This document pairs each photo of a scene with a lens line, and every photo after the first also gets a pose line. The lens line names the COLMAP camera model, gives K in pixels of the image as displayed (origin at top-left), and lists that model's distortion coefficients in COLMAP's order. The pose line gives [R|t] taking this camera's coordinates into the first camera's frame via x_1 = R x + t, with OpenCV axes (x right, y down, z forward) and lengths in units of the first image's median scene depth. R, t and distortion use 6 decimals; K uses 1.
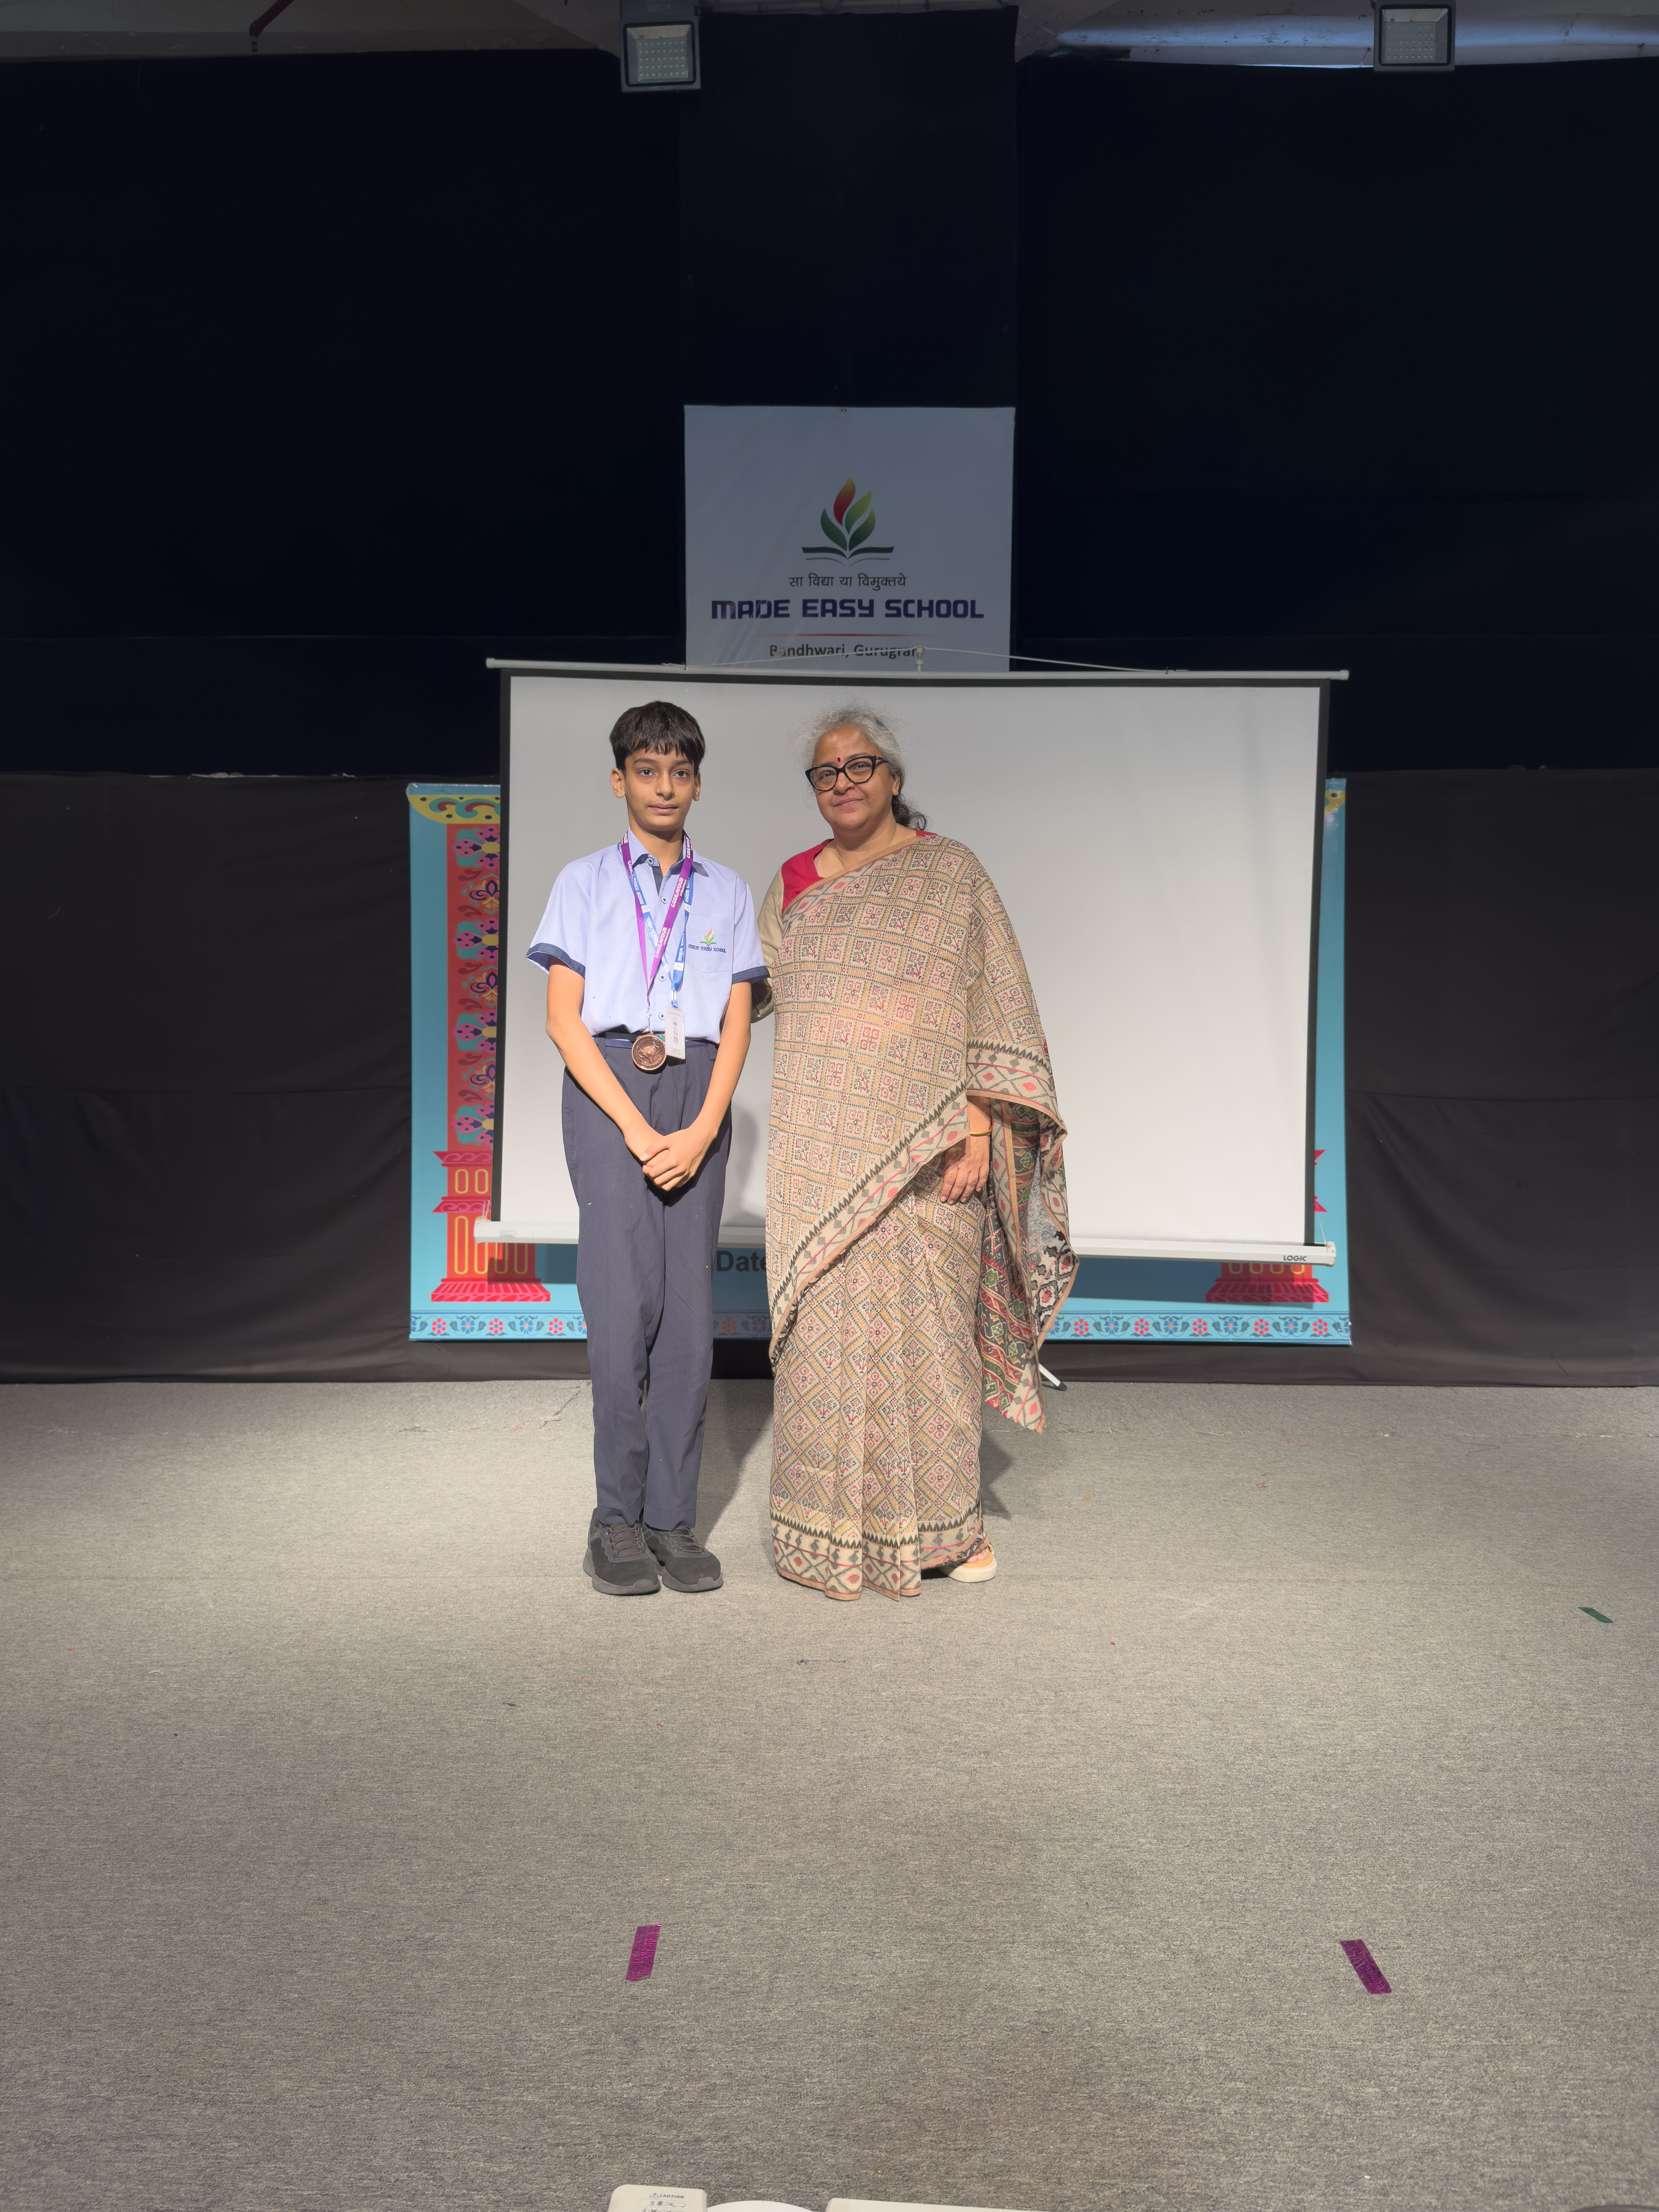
lens RADIAL K [[1779.7, 0, 829.5], [0, 1779.7, 1106.0], [0, 0, 1]] dist [0.174797, -0.345737]
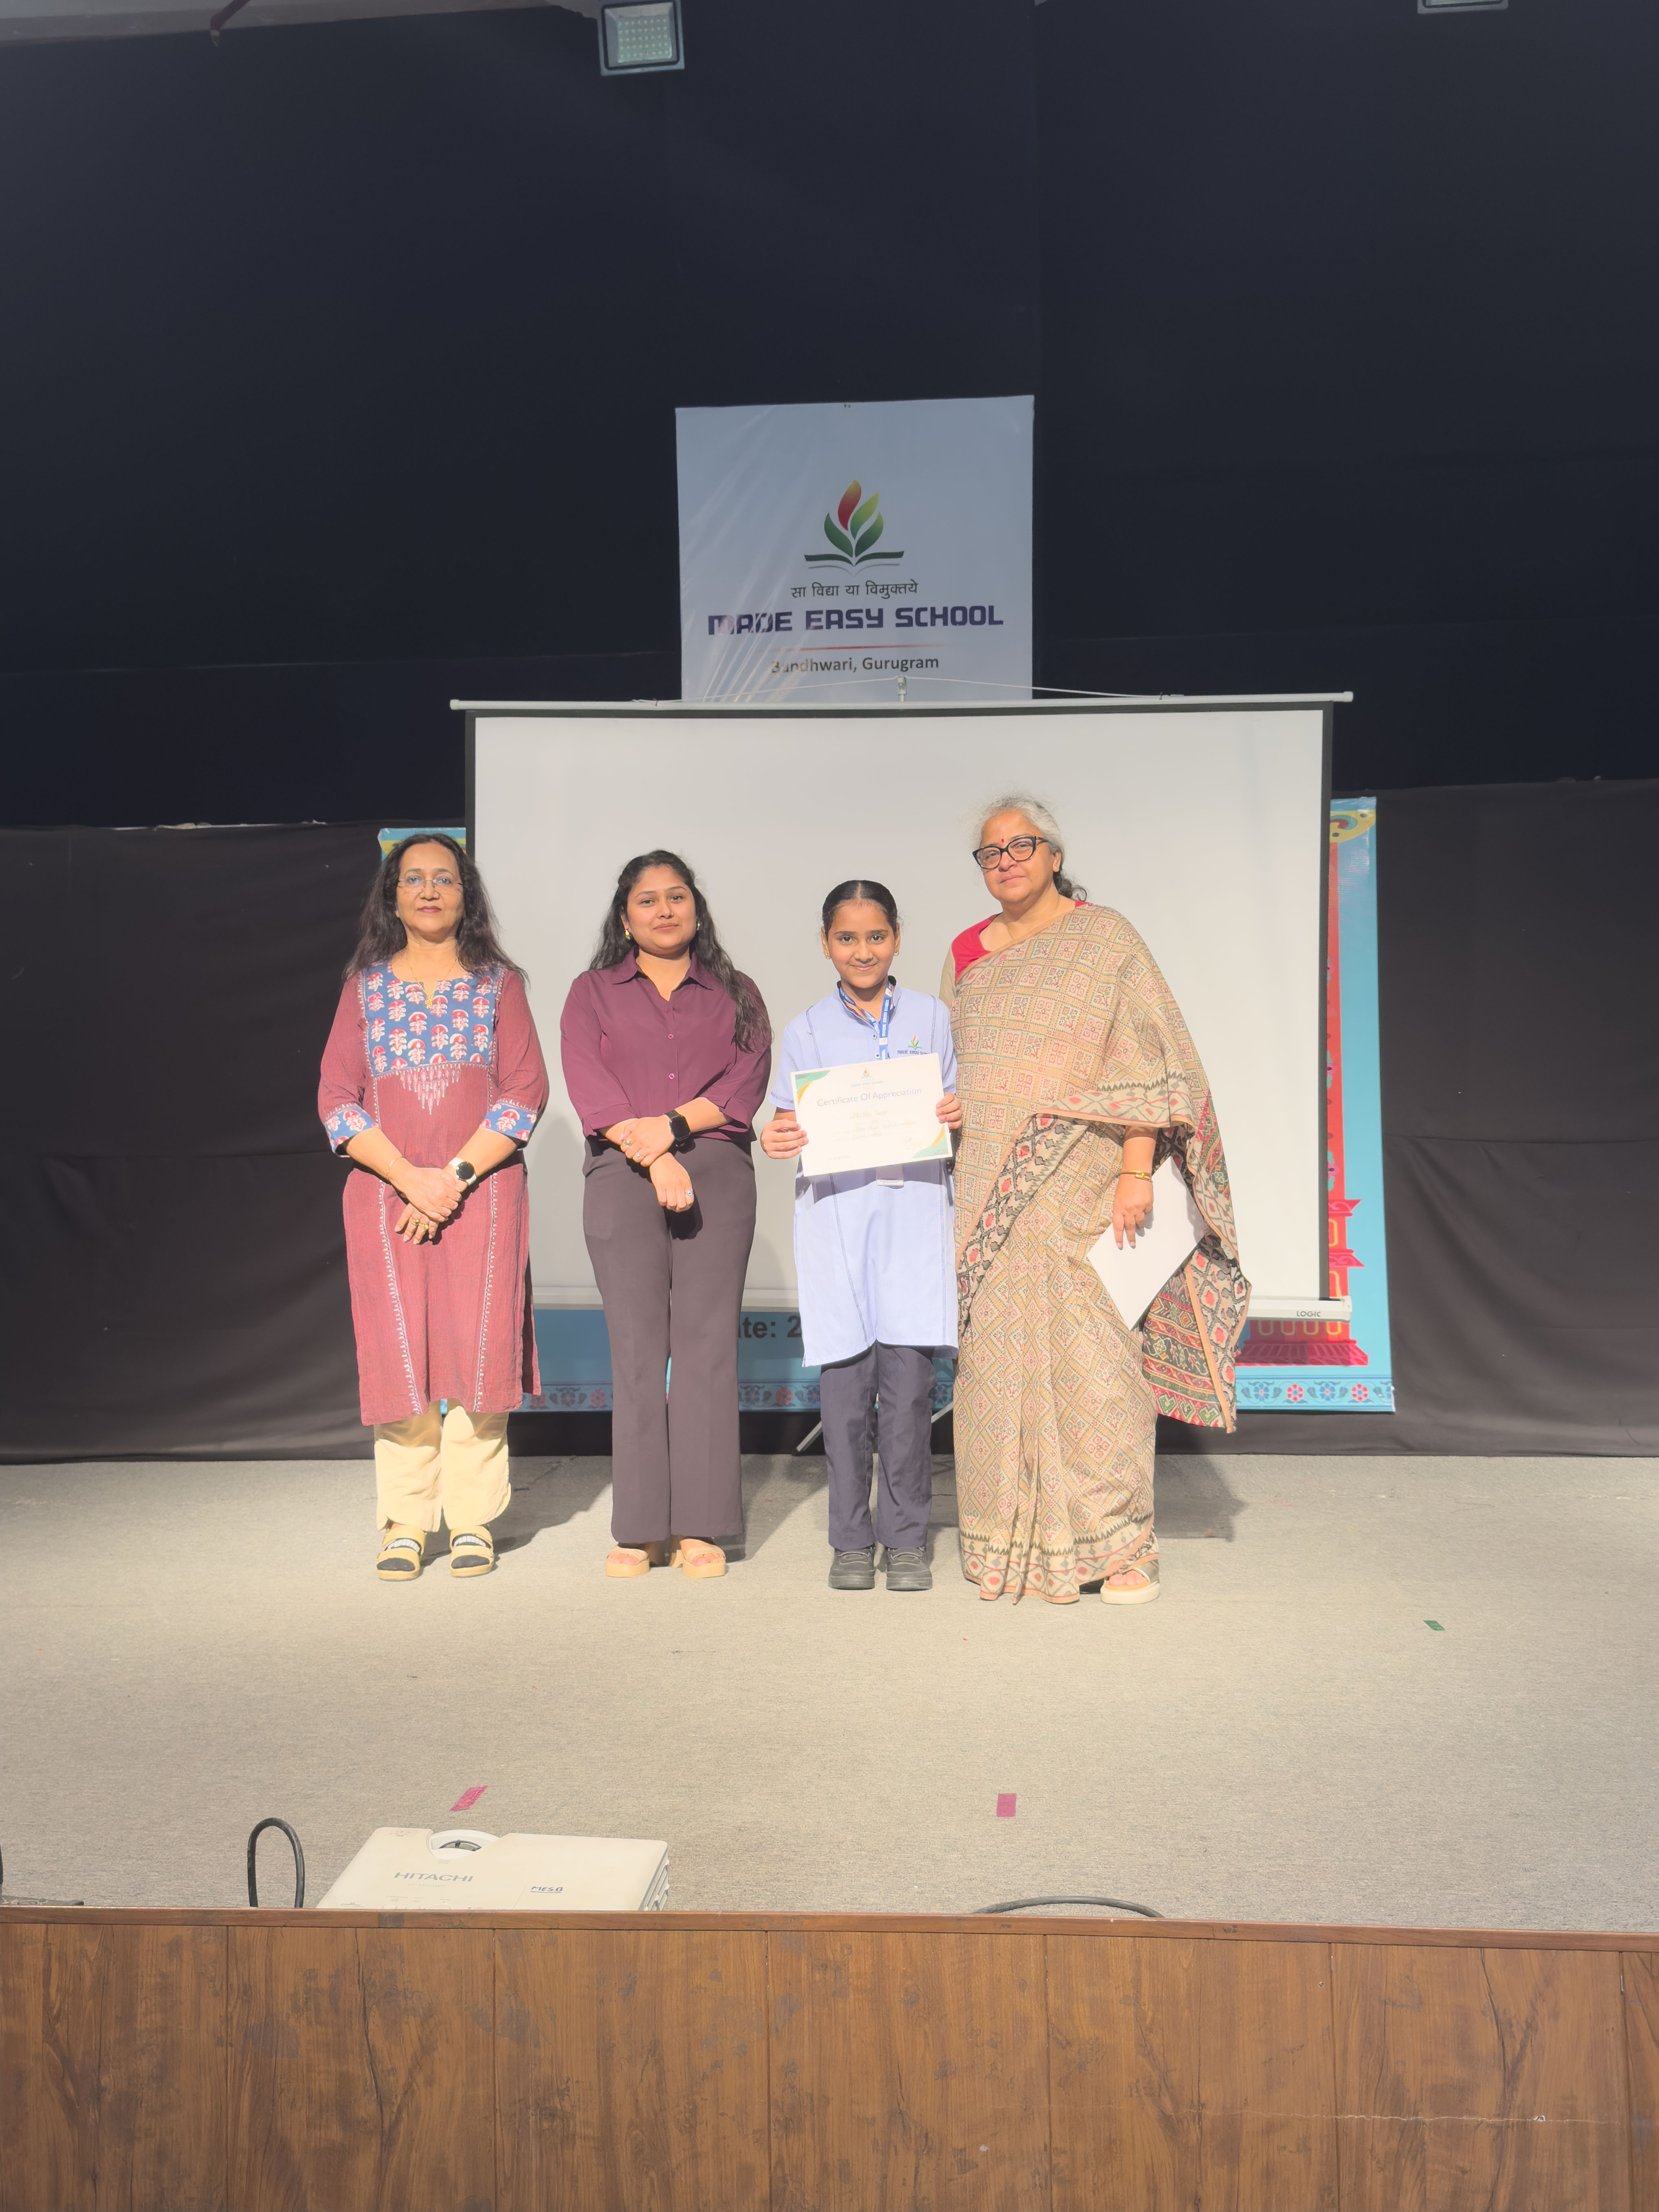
lens RADIAL K [[2372.5, 0, 827.0], [0, 2372.5, 1099.6], [0, 0, 1]] dist [0.196746, -0.463648]
pose [[0.996832, -0.017936, -0.077486, 0.097807], [0.015826, 0.999490, -0.027748, 0.003040], [0.077944, 0.026434, 0.996607, -0.240041]]
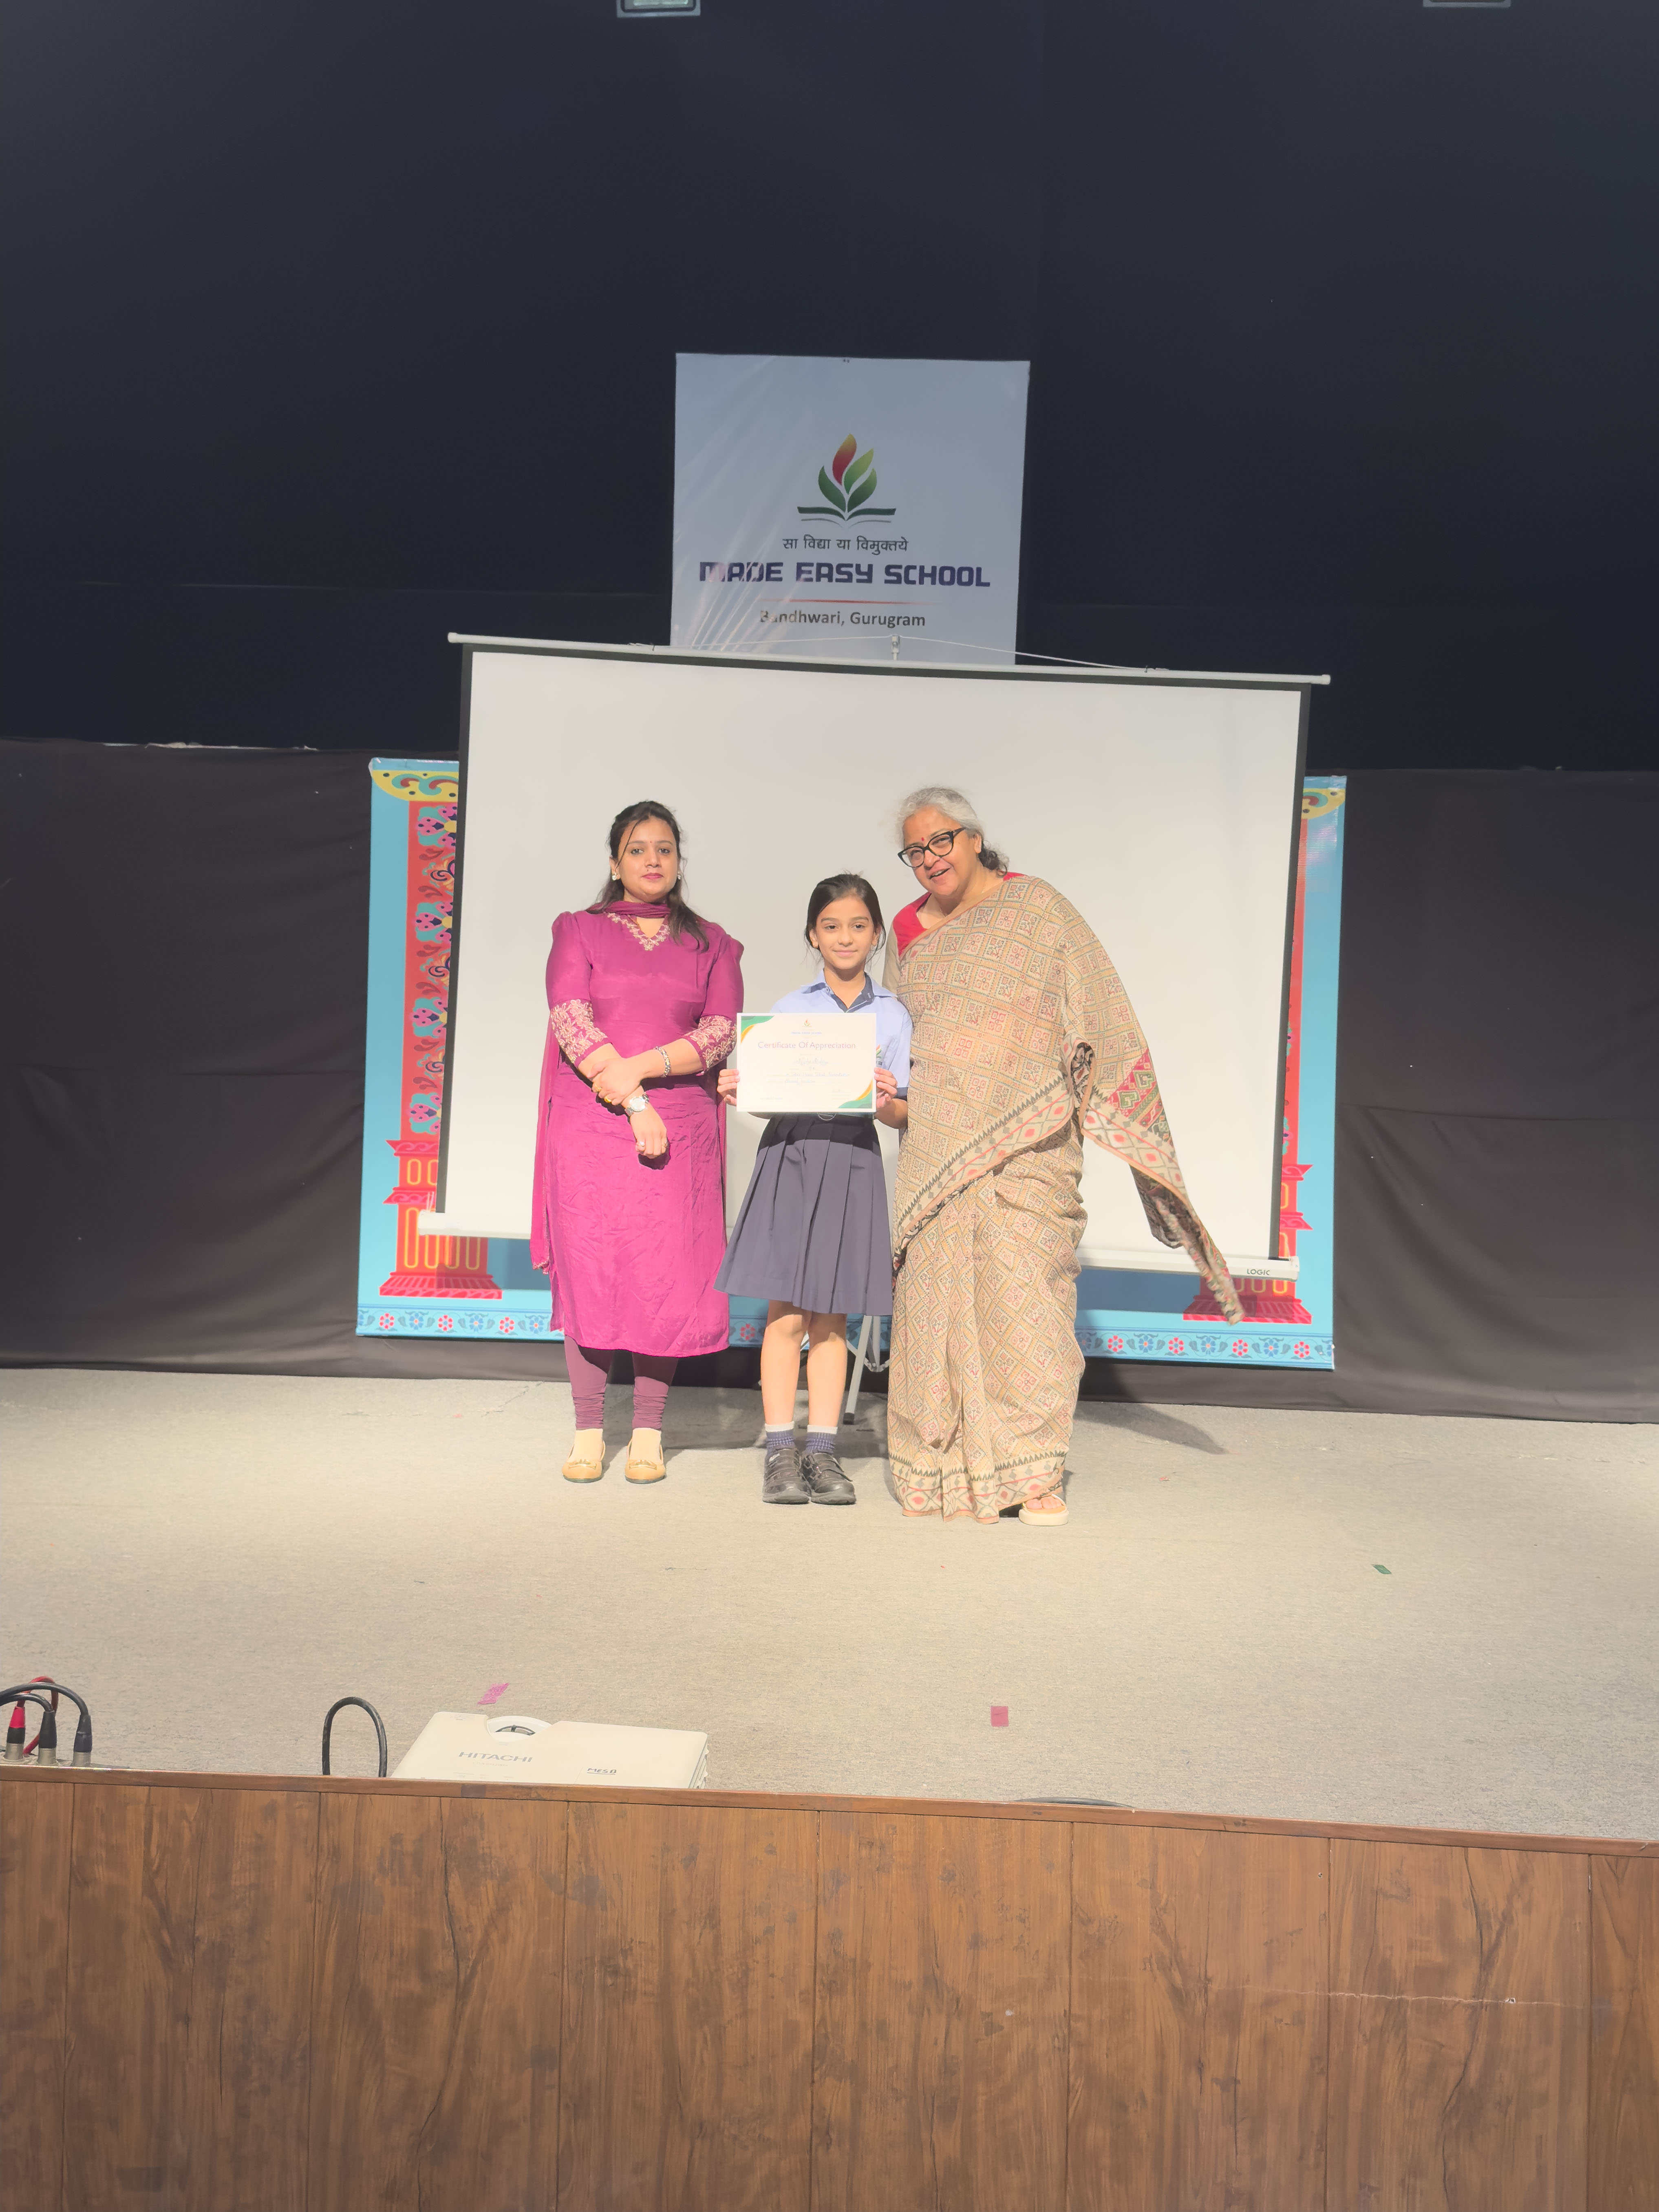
lens RADIAL K [[2372.8, 0, 845.5], [0, 2372.8, 1108.6], [0, 0, 1]] dist [0.215273, -0.530065]
pose [[0.998924, 0.027886, -0.037045, 0.073051], [-0.027904, 0.999611, 0.000033, 0.001553], [0.037032, 0.001001, 0.999314, -0.275015]]
